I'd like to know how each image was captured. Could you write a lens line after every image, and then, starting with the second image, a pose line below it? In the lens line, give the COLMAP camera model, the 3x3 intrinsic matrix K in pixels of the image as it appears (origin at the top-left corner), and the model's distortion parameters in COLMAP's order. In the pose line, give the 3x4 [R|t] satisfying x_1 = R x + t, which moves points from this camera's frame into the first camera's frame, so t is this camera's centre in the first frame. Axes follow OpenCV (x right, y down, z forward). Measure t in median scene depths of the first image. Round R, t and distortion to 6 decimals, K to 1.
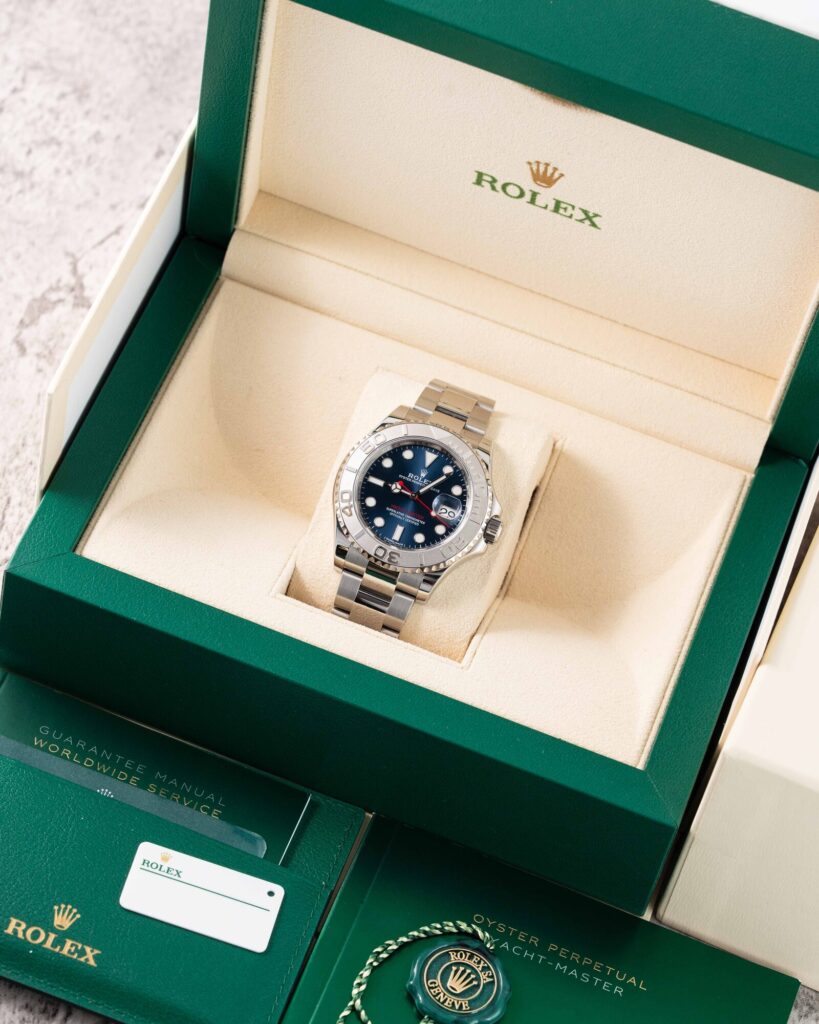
lens RADIAL K [[4779.9, 0, 409.4], [0, 4779.9, 514.0], [0, 0, 1]] dist [0.007192, 0.000000]
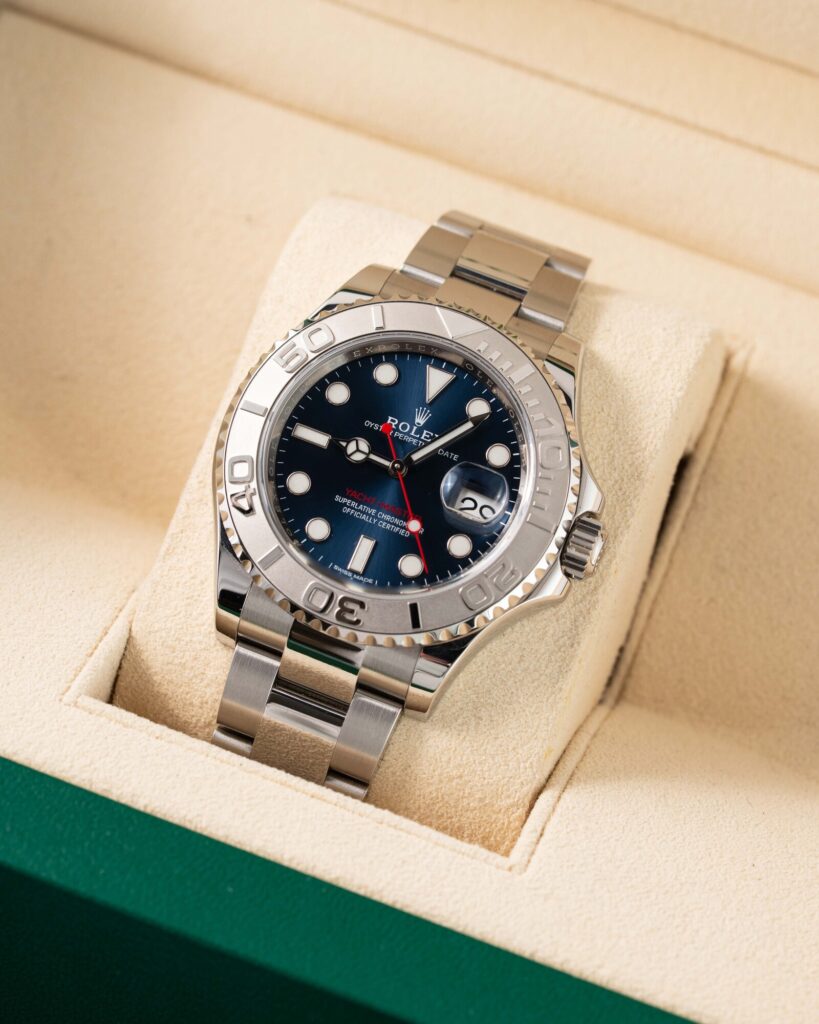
lens RADIAL K [[4779.9, 0, 407.2], [0, 4779.9, 507.8], [0, 0, 1]] dist [0.007192, 0.000000]
pose [[0.998809, -0.007870, -0.048162, 0.022316], [0.006371, 0.999493, -0.031181, 0.013129], [0.048383, 0.030837, 0.998353, 0.565271]]
